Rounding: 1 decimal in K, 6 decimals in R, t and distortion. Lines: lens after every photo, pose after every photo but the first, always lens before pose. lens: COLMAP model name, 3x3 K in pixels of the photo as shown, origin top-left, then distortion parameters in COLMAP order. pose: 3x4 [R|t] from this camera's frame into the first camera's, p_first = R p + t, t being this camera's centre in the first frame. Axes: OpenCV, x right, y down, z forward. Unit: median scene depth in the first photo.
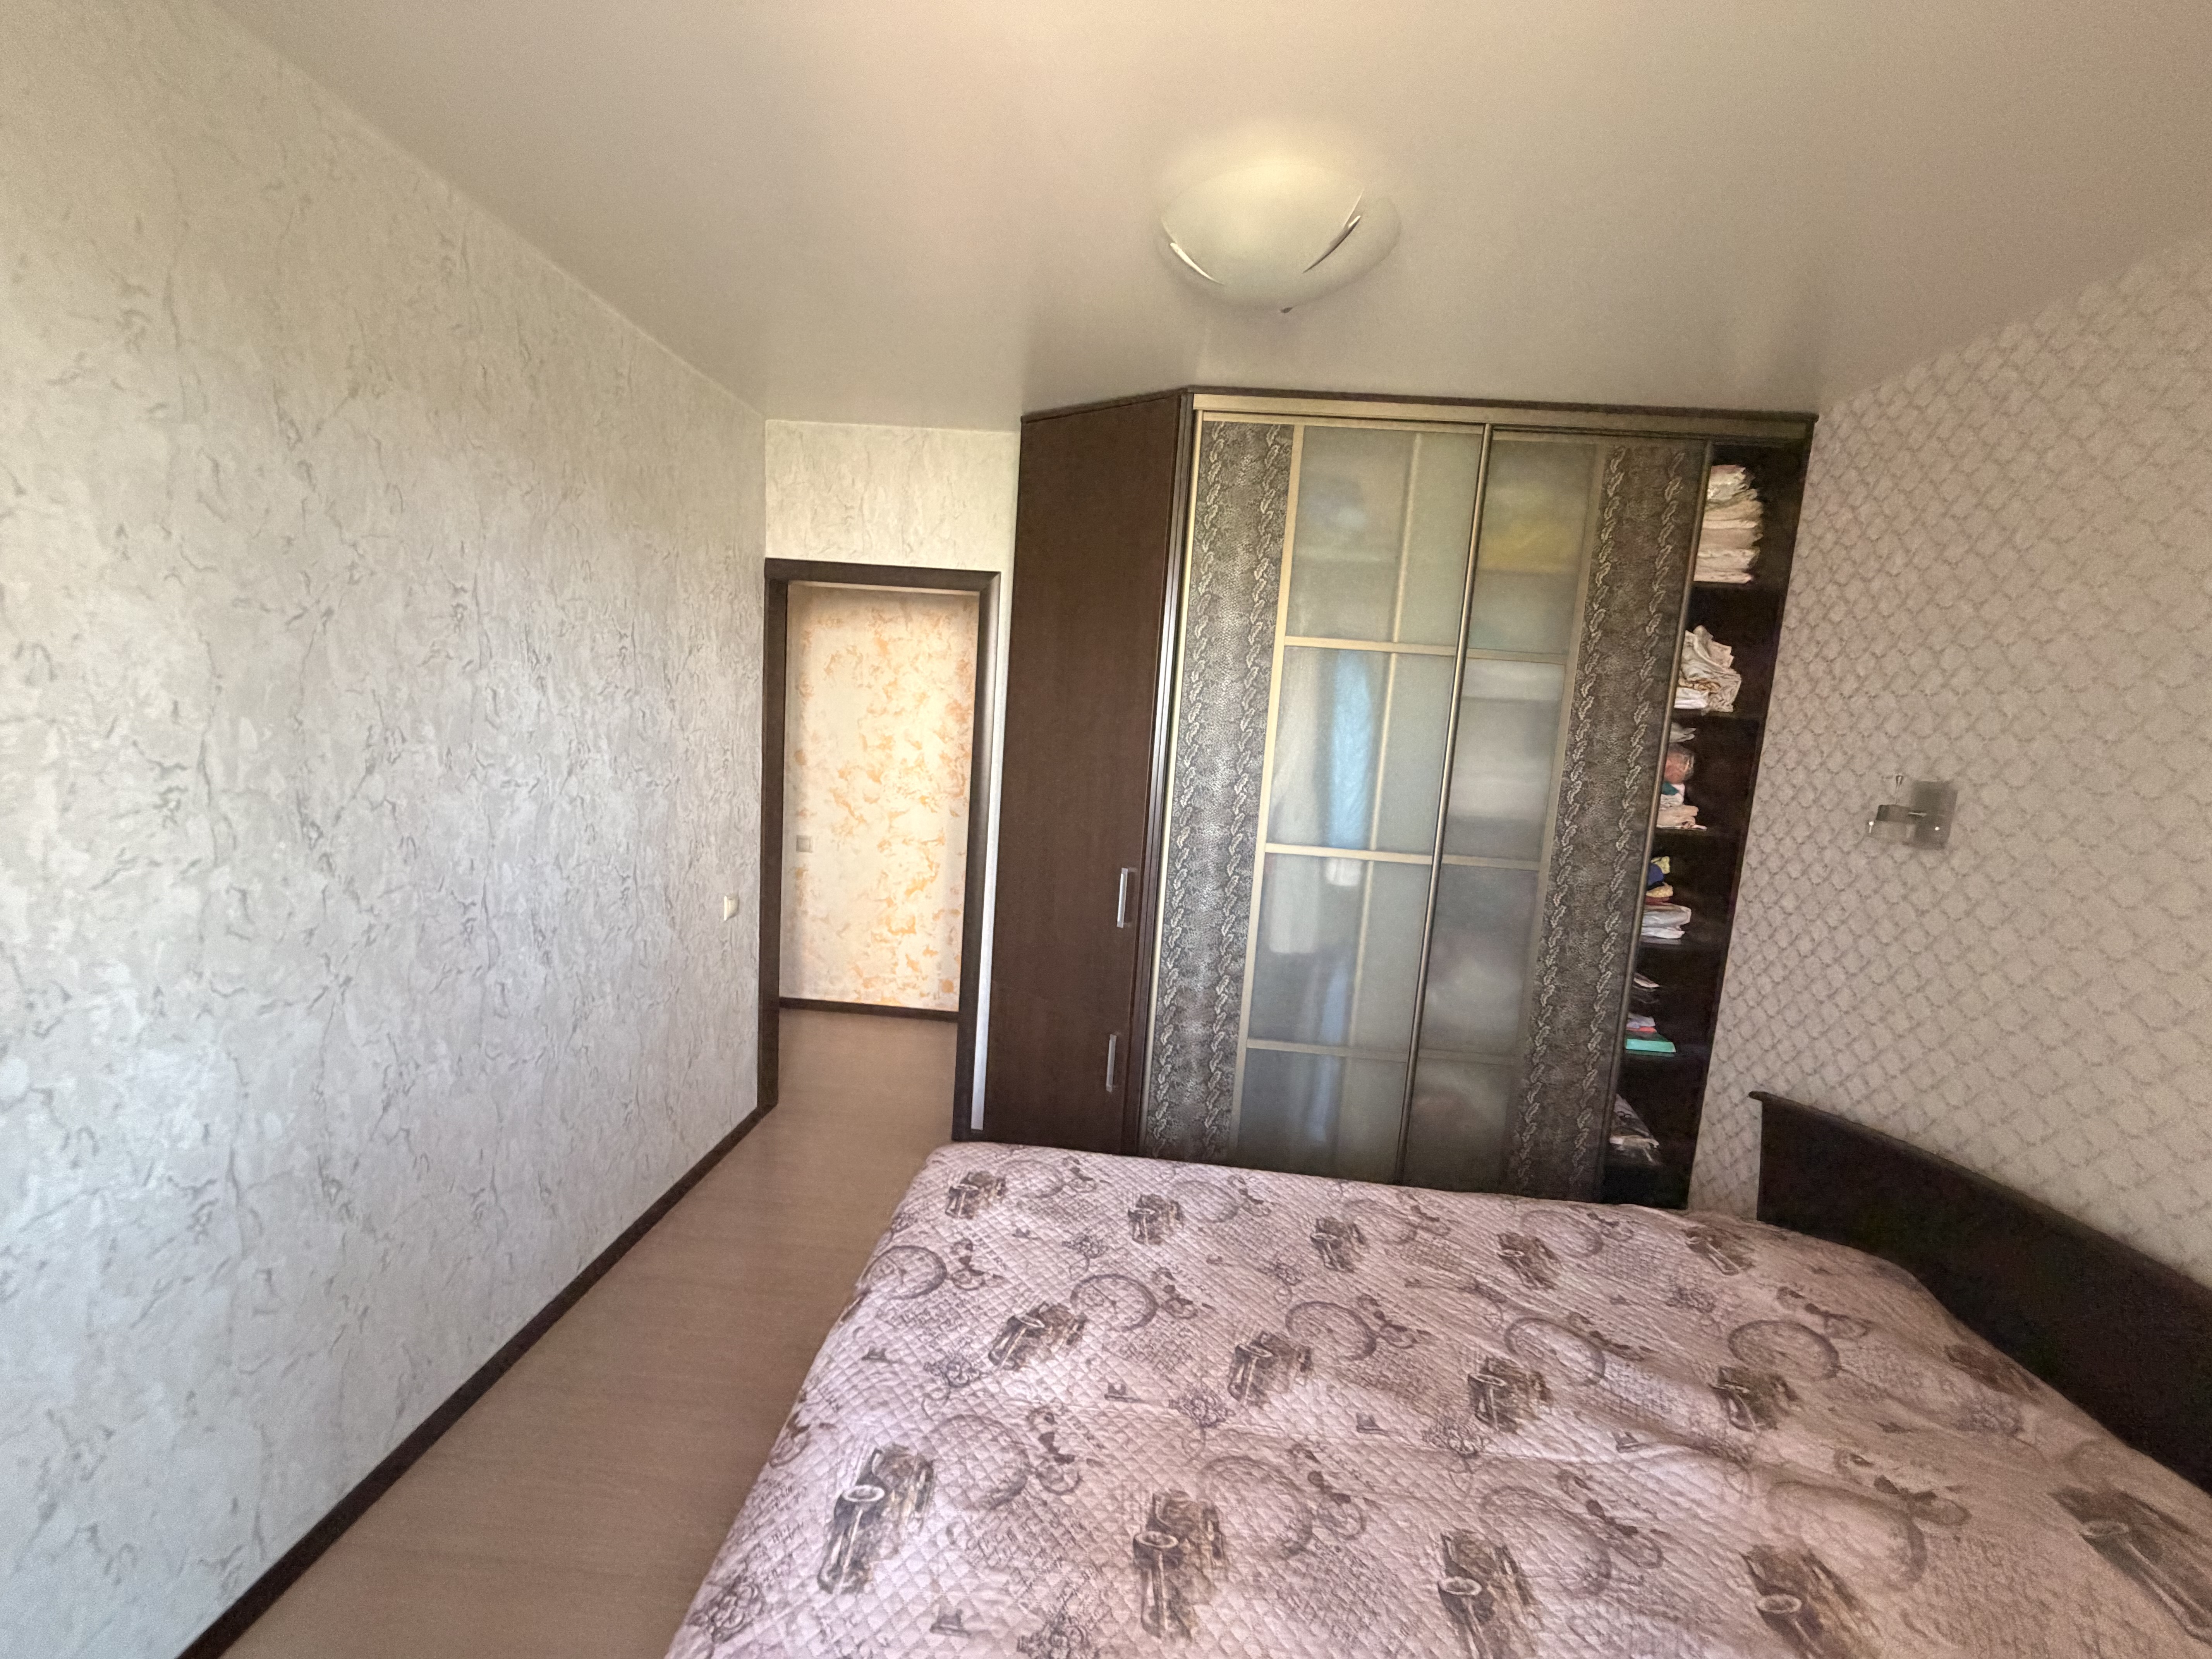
lens RADIAL K [[878.4, 0, 1105.0], [0, 878.4, 832.8], [0, 0, 1]] dist [-0.000256, 0.000417]
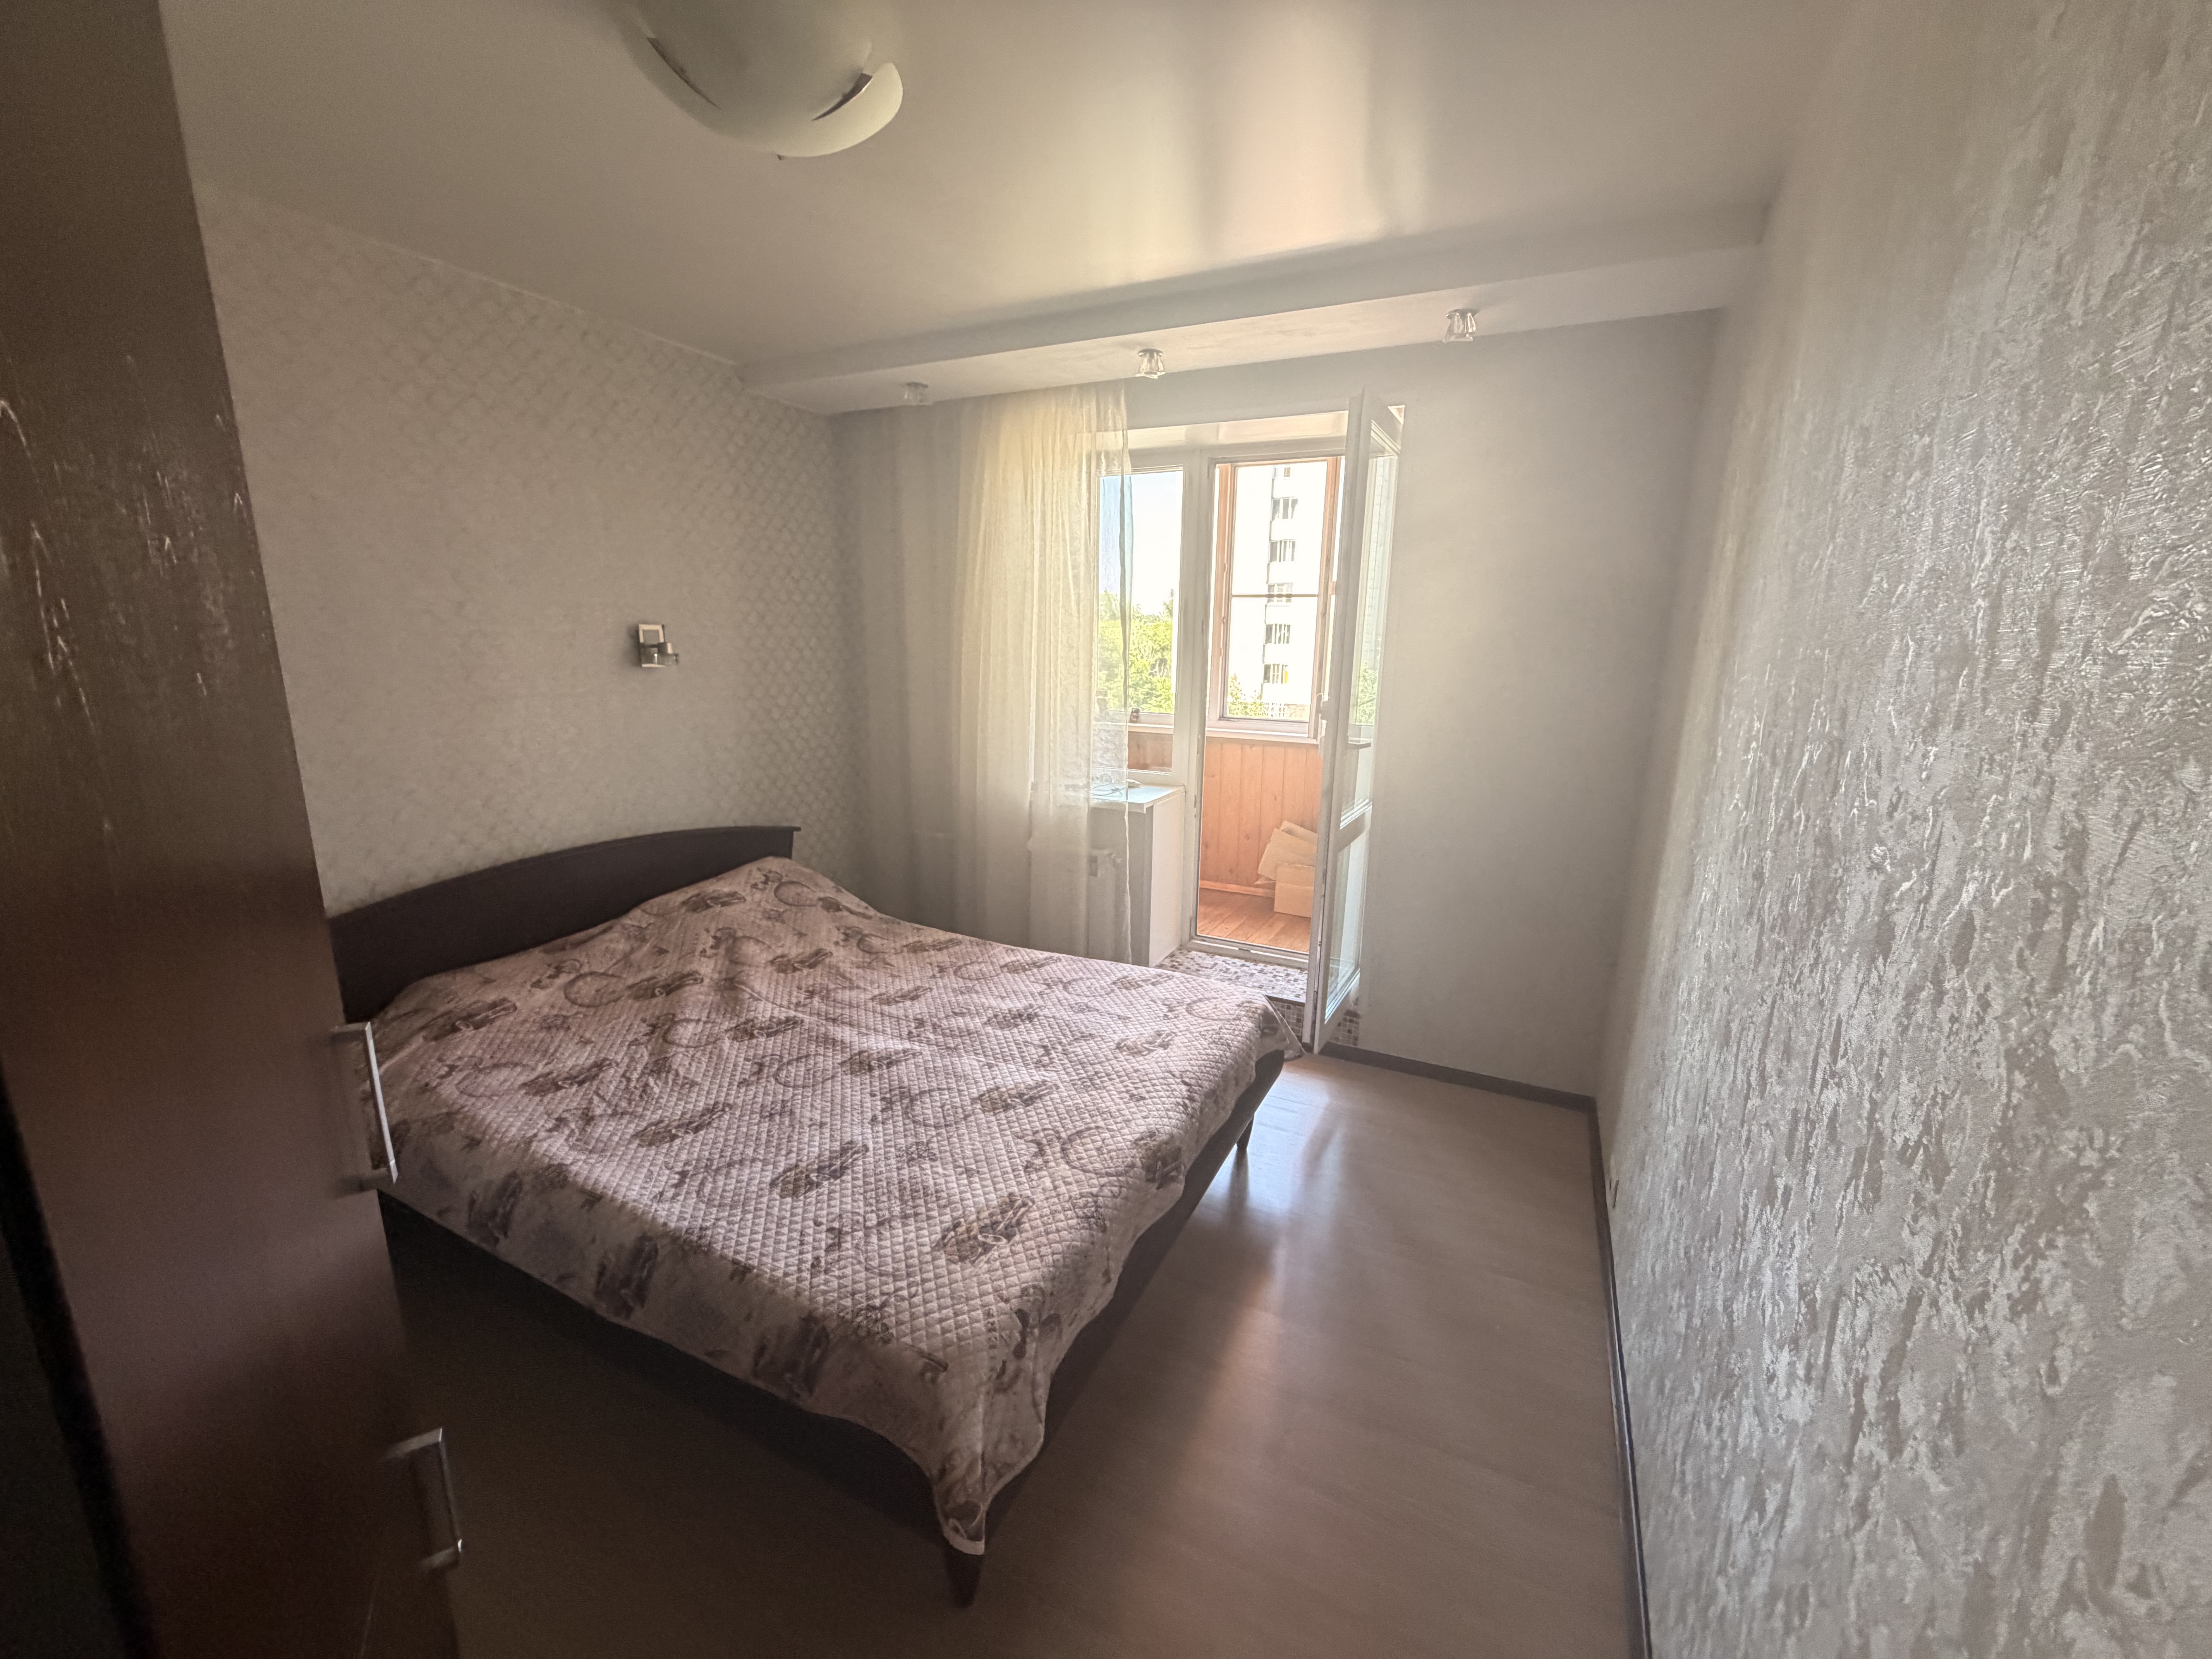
lens RADIAL K [[878.4, 0, 1106.3], [0, 878.4, 828.6], [0, 0, 1]] dist [-0.000256, 0.000417]
pose [[-0.919348, -0.159338, 0.359738, -0.552092], [-0.022362, 0.934008, 0.356551, -0.247130], [-0.392810, 0.319750, -0.862241, 1.768861]]
